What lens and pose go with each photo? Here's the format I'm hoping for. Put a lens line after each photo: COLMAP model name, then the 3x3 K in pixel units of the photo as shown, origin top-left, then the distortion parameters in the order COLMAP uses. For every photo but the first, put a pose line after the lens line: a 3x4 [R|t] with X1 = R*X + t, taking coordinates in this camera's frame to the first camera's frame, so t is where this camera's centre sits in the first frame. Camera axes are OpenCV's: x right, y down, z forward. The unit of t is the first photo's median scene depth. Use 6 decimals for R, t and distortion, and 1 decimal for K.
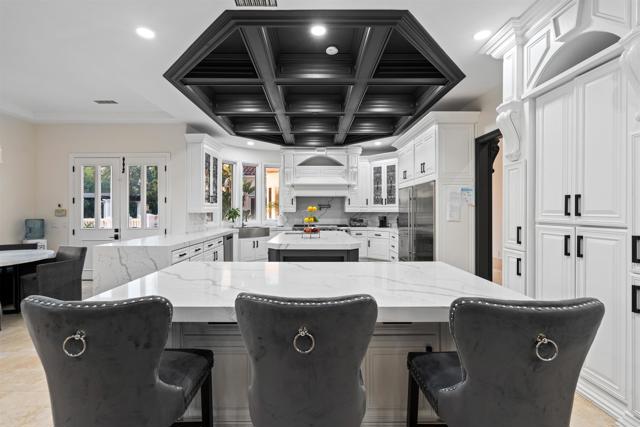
lens RADIAL K [[286.1, 0, 314.5], [0, 286.1, 209.9], [0, 0, 1]] dist [-0.002484, -0.000144]
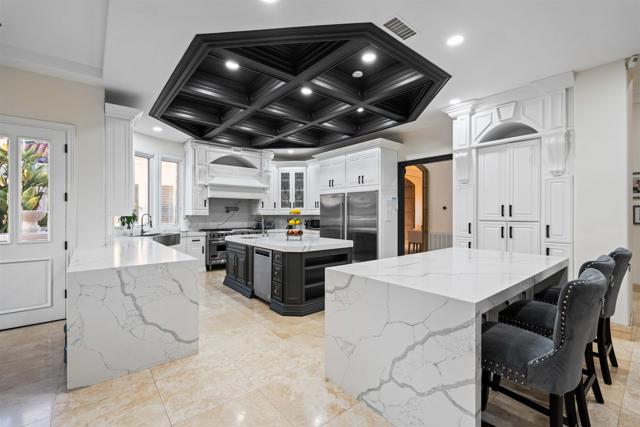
lens RADIAL K [[280.2, 0, 319.4], [0, 280.2, 213.6], [0, 0, 1]] dist [-0.004406, 0.000243]
pose [[0.773537, 0.000448, 0.633751, -0.367070], [-0.002553, 0.999994, 0.002408, 0.000322], [-0.633746, -0.003481, 0.773533, 0.107283]]
